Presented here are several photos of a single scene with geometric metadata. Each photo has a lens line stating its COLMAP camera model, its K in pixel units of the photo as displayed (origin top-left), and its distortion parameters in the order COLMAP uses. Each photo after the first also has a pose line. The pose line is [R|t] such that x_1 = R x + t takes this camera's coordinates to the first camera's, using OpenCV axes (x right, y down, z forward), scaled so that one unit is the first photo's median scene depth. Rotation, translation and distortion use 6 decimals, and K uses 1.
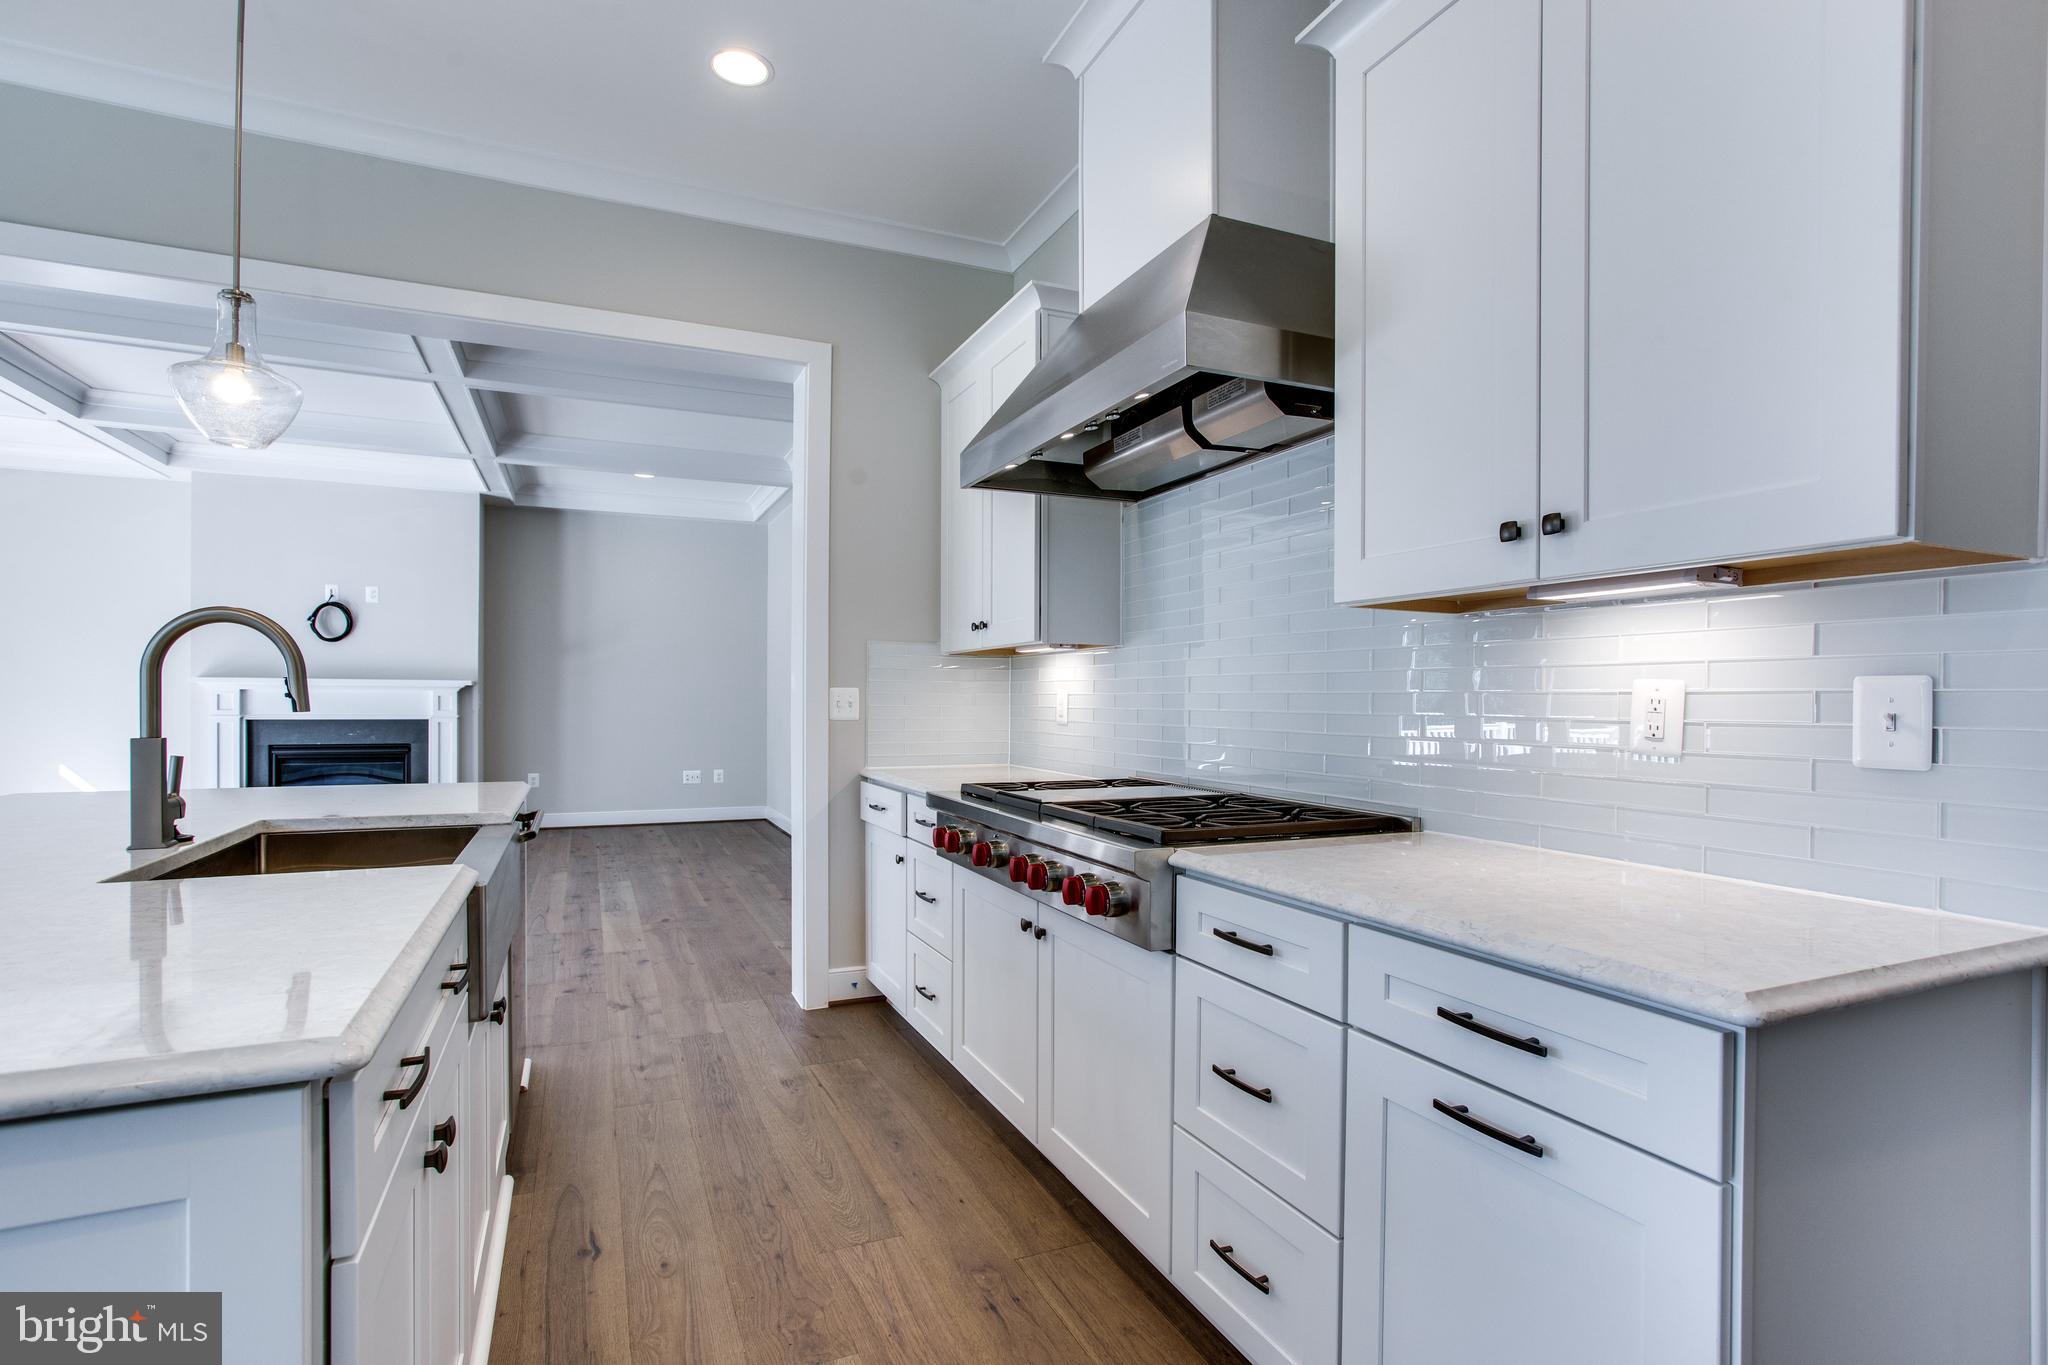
lens RADIAL K [[990.6, 0, 1048.7], [0, 990.6, 709.8], [0, 0, 1]] dist [-0.031084, 0.012648]
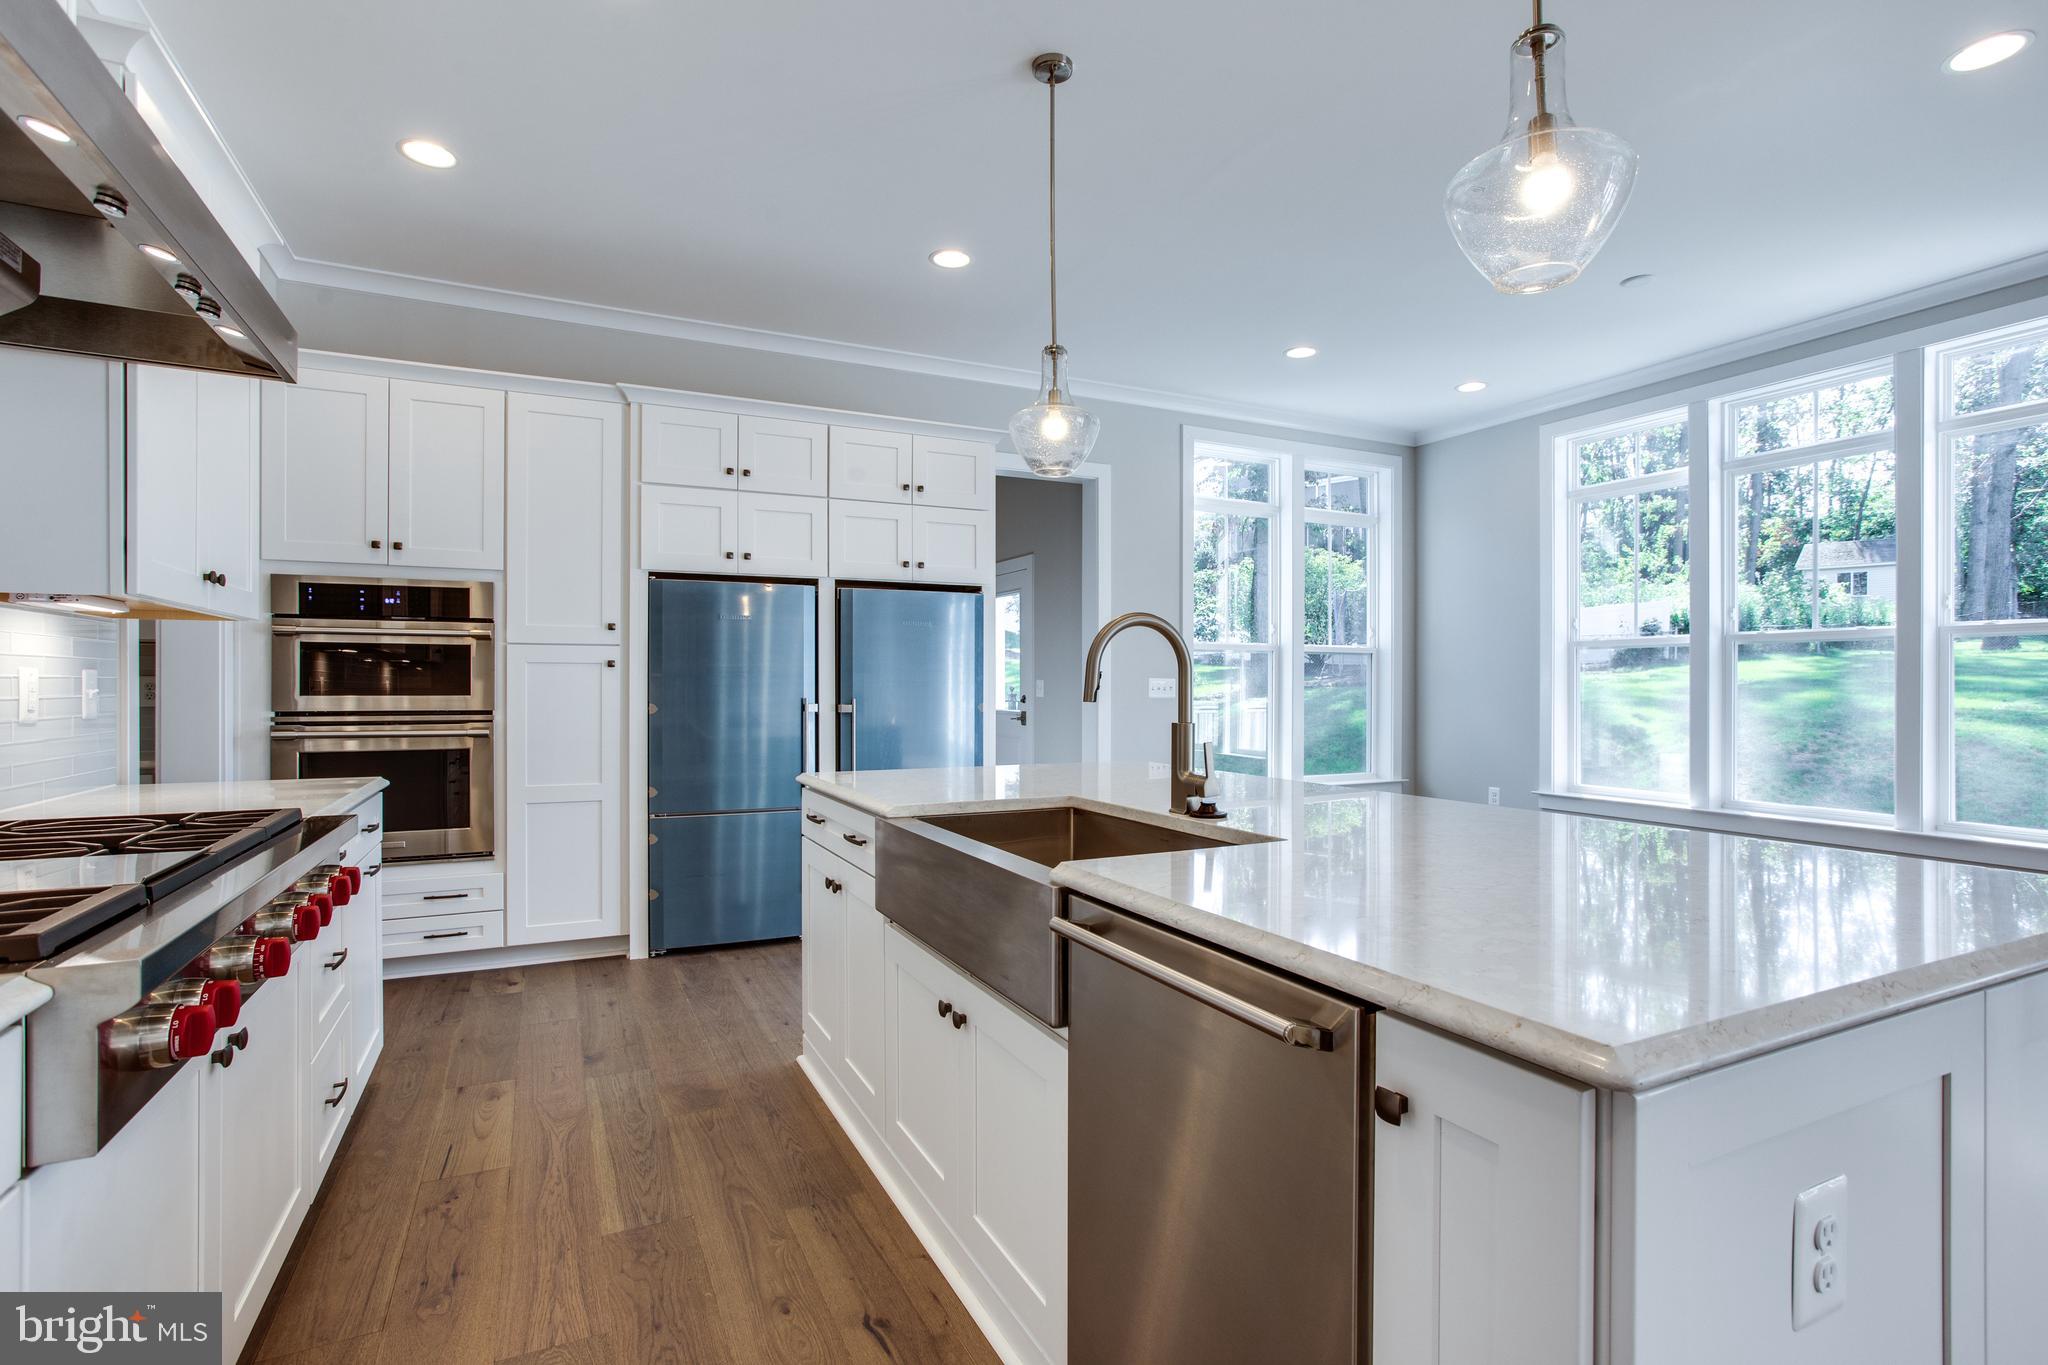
lens RADIAL K [[990.6, 0, 1005.8], [0, 990.6, 682.9], [0, 0, 1]] dist [-0.031084, 0.012648]
pose [[-0.999985, -0.005403, -0.000992, -0.553927], [-0.005412, 0.999944, 0.009080, -0.021893], [0.000943, 0.009085, -0.999958, 1.777741]]
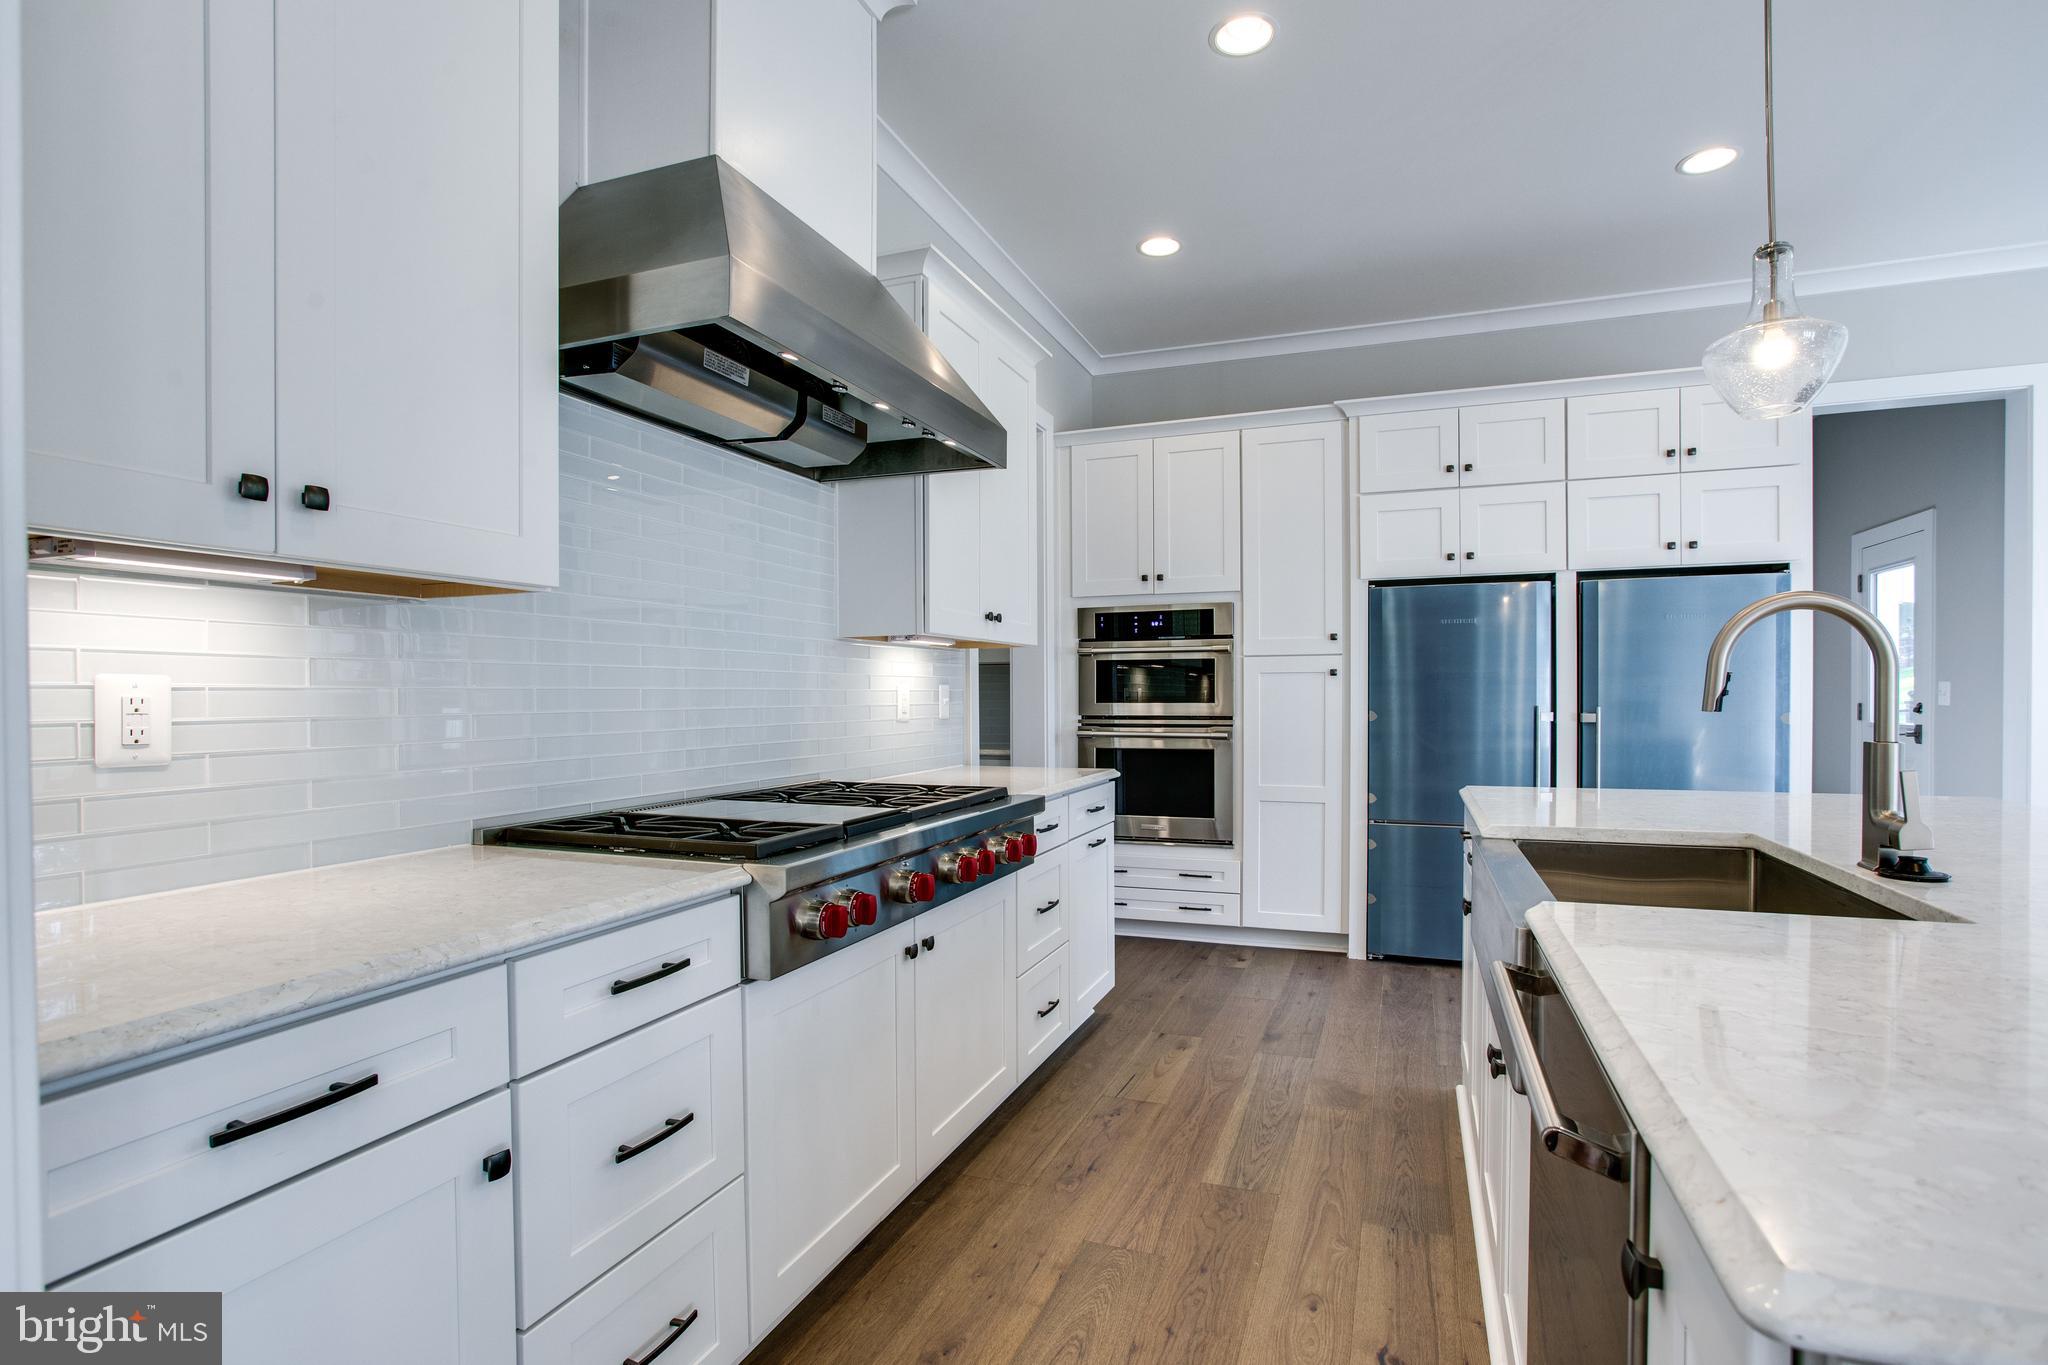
lens RADIAL K [[988.0, 0, 1015.0], [0, 988.0, 708.2], [0, 0, 1]] dist [-0.036896, 0.004697]
pose [[-0.685129, -0.009502, 0.728360, -0.805065], [0.011693, 0.999643, 0.024041, -0.020825], [-0.728328, 0.024988, -0.684773, 1.698013]]
